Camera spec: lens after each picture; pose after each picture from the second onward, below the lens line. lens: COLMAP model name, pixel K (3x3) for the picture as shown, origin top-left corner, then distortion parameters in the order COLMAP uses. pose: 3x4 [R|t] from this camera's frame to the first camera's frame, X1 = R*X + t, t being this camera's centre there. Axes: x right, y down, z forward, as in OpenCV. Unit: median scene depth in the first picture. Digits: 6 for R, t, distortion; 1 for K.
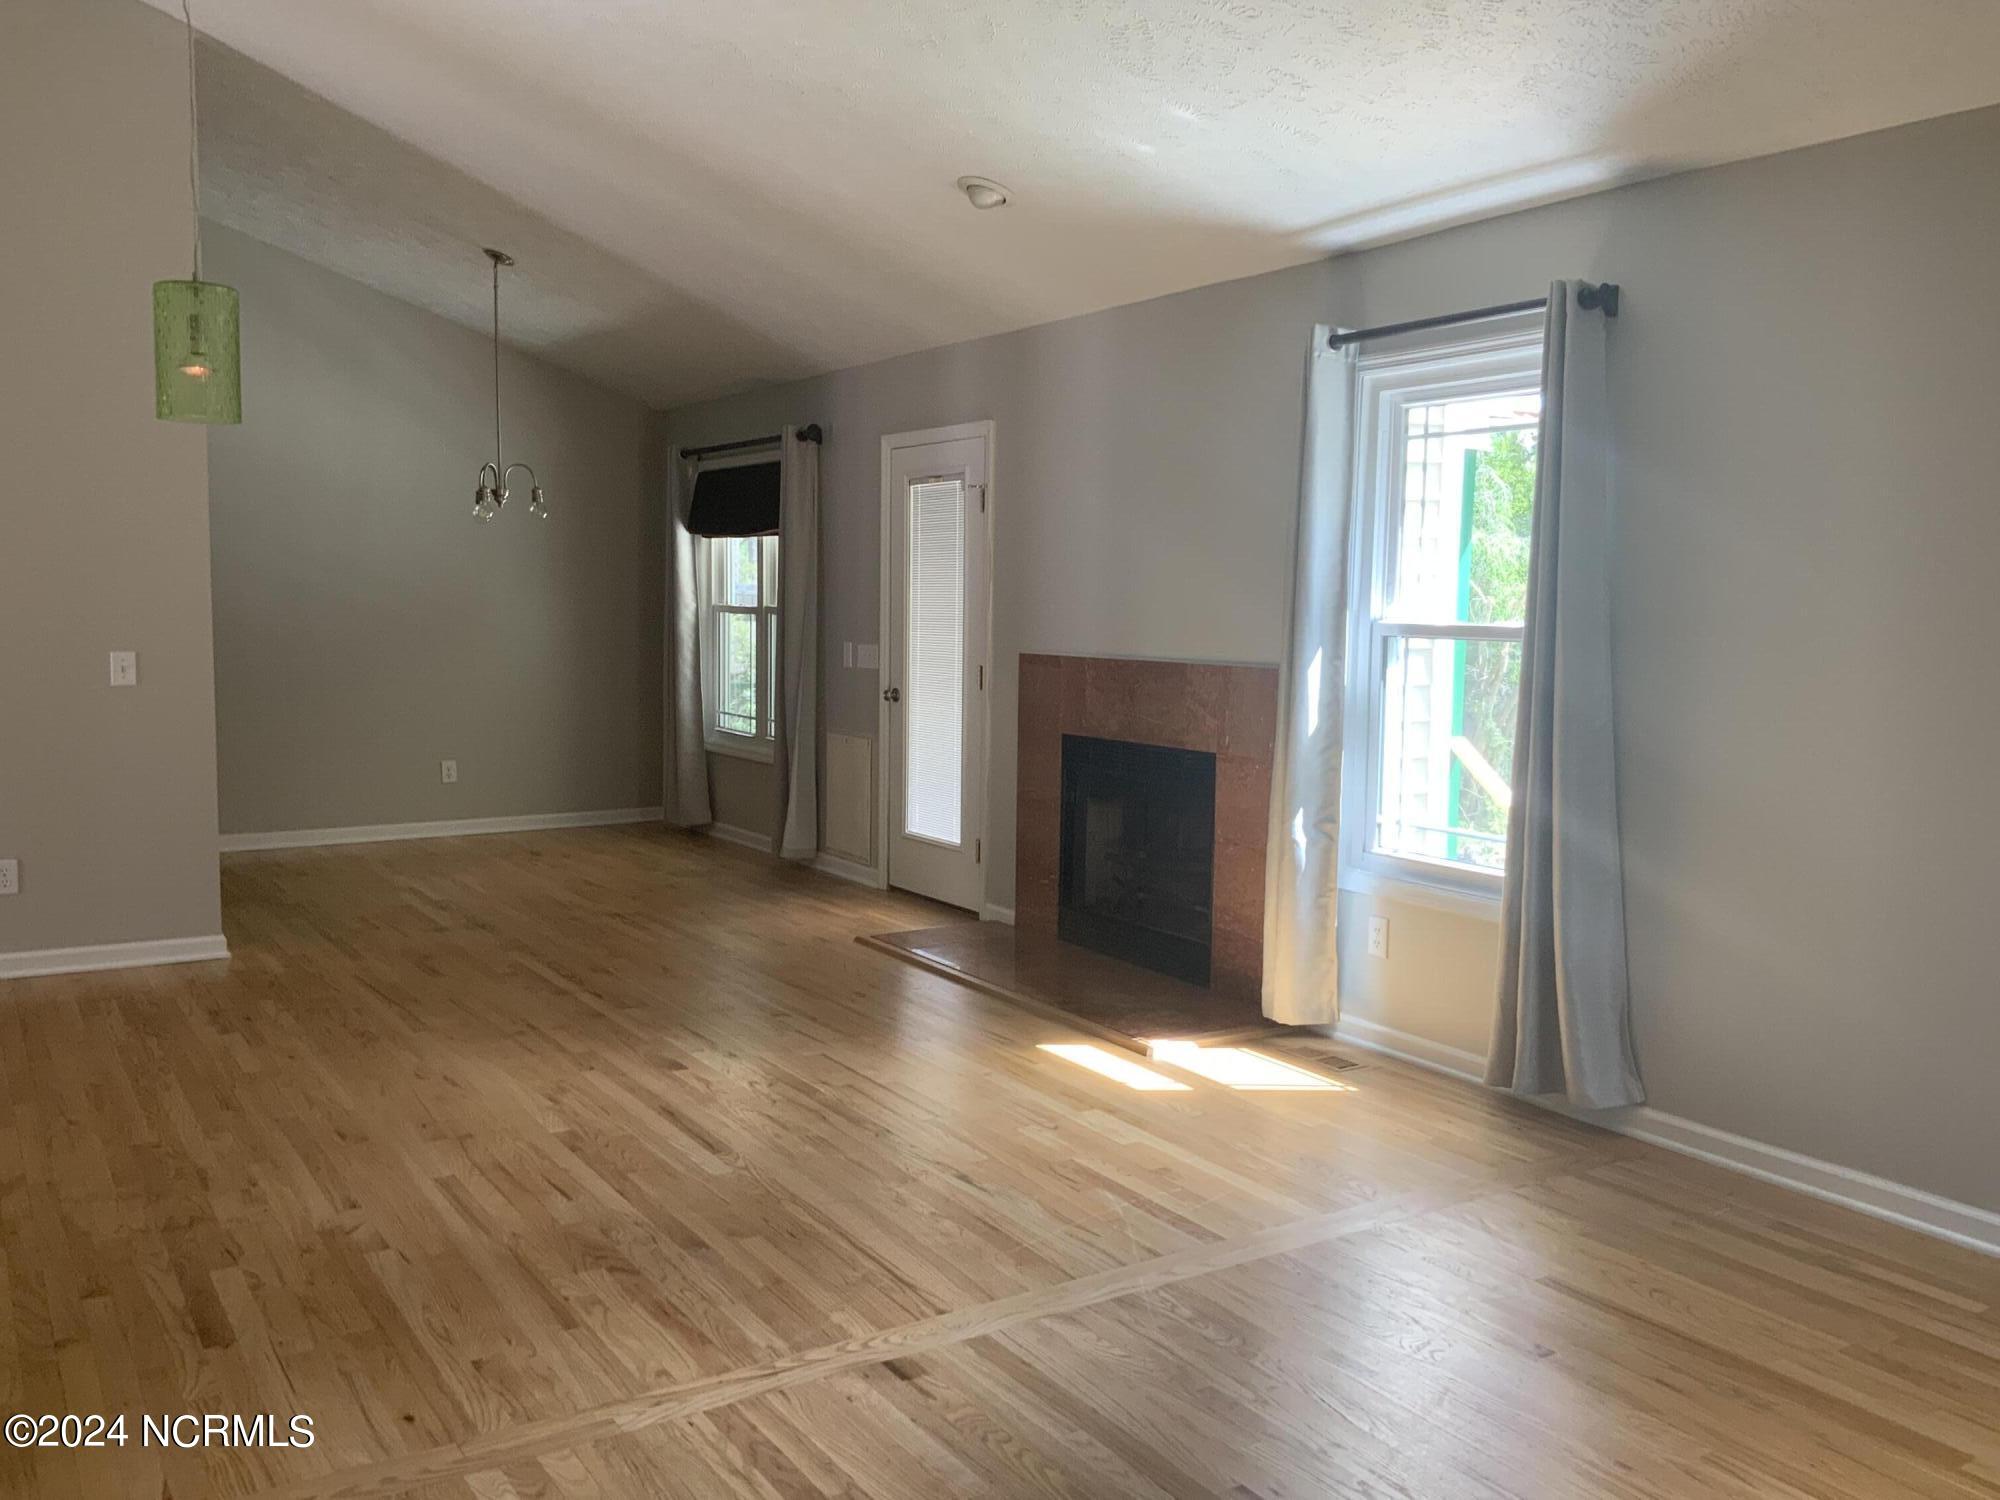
lens RADIAL K [[1689.9, 0, 1000.0], [0, 1689.9, 750.0], [0, 0, 1]] dist [0.117158, -0.220406]
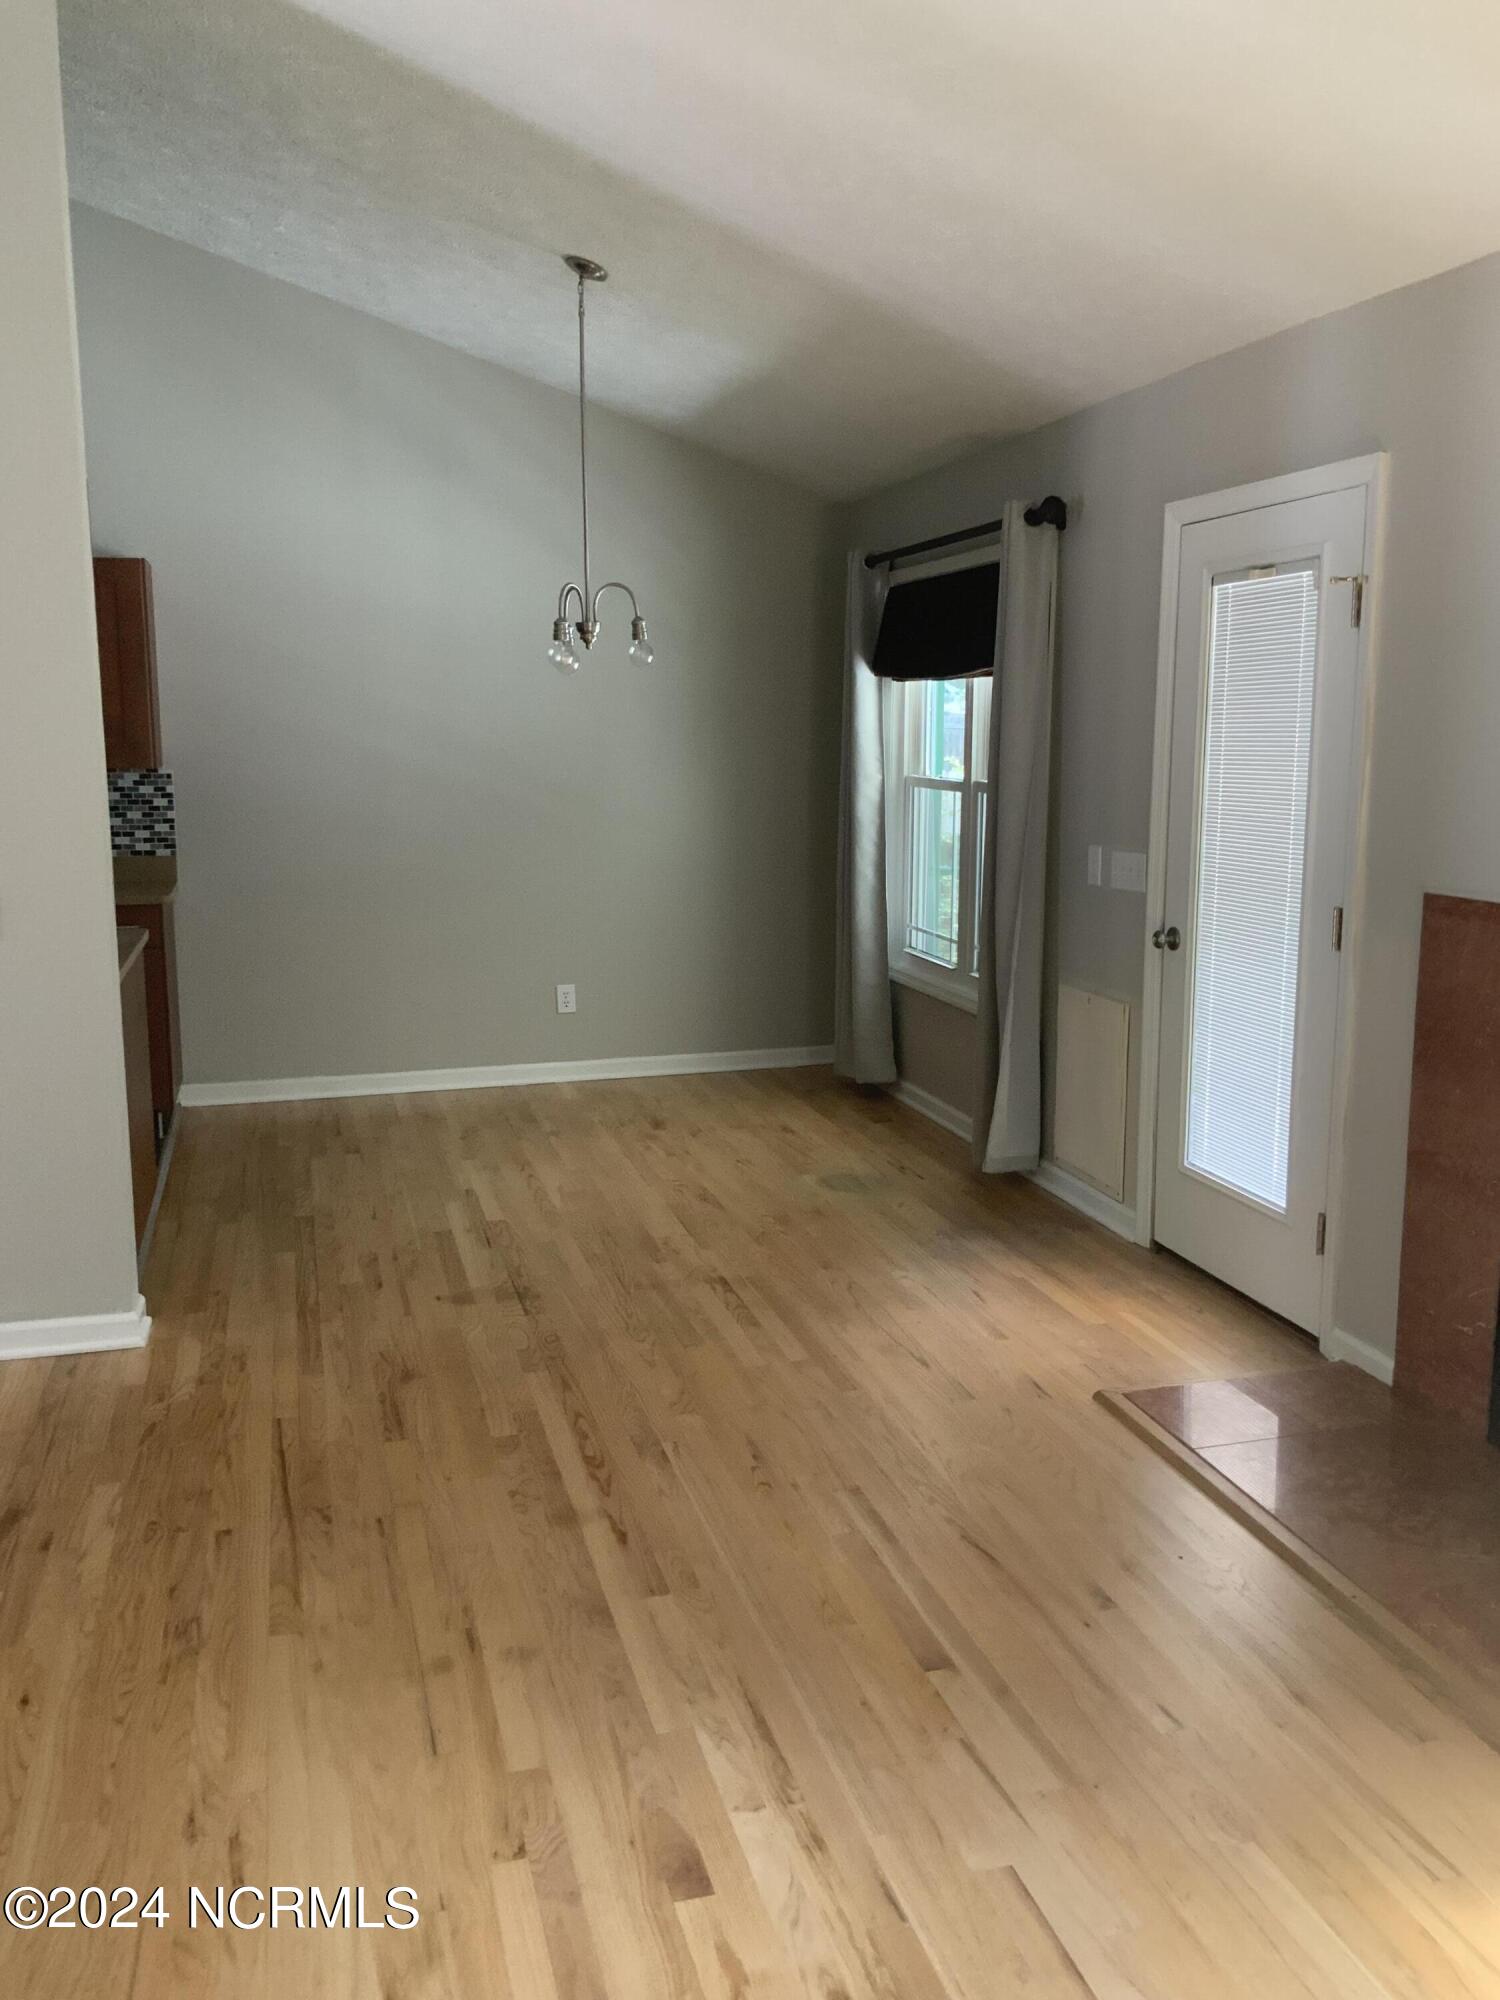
lens RADIAL K [[1693.5, 0, 733.0], [0, 1693.5, 1006.1], [0, 0, 1]] dist [0.147778, -0.294352]
pose [[0.955239, 0.031522, -0.294150, -0.030122], [-0.009832, 0.997141, 0.074927, -0.050605], [0.295671, -0.068681, 0.952818, 0.350598]]
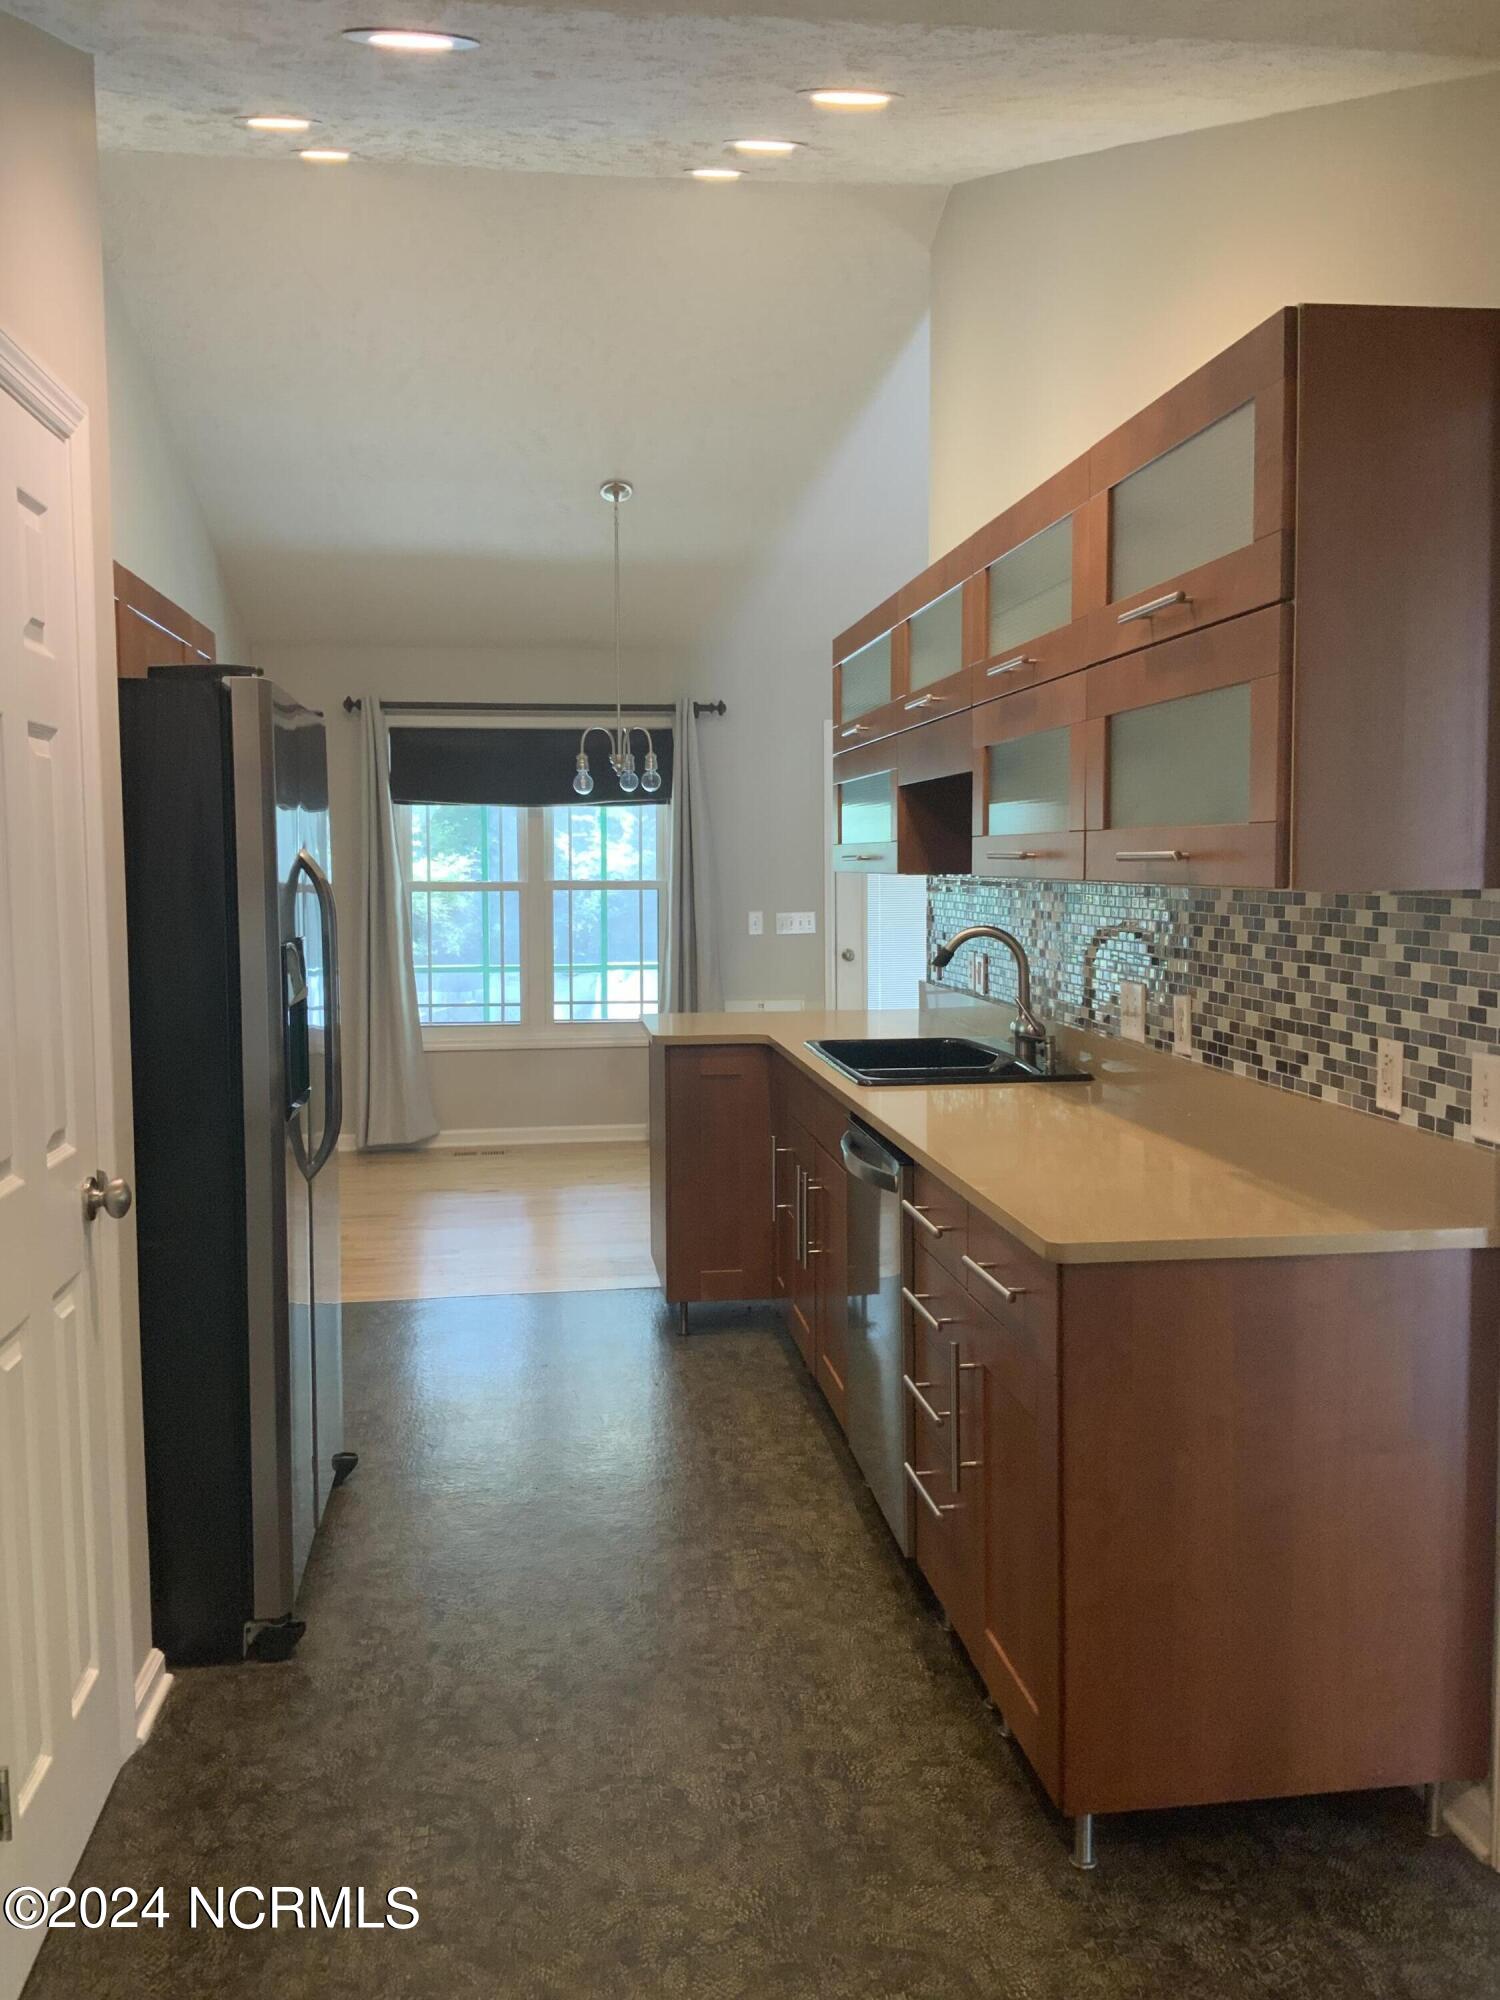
lens RADIAL K [[1693.5, 0, 733.0], [0, 1693.5, 1006.1], [0, 0, 1]] dist [0.147778, -0.294352]
pose [[0.424317, -0.085692, 0.901450, -1.075448], [0.096864, 0.994095, 0.048904, -0.059797], [-0.900318, 0.066568, 0.430112, 0.589316]]
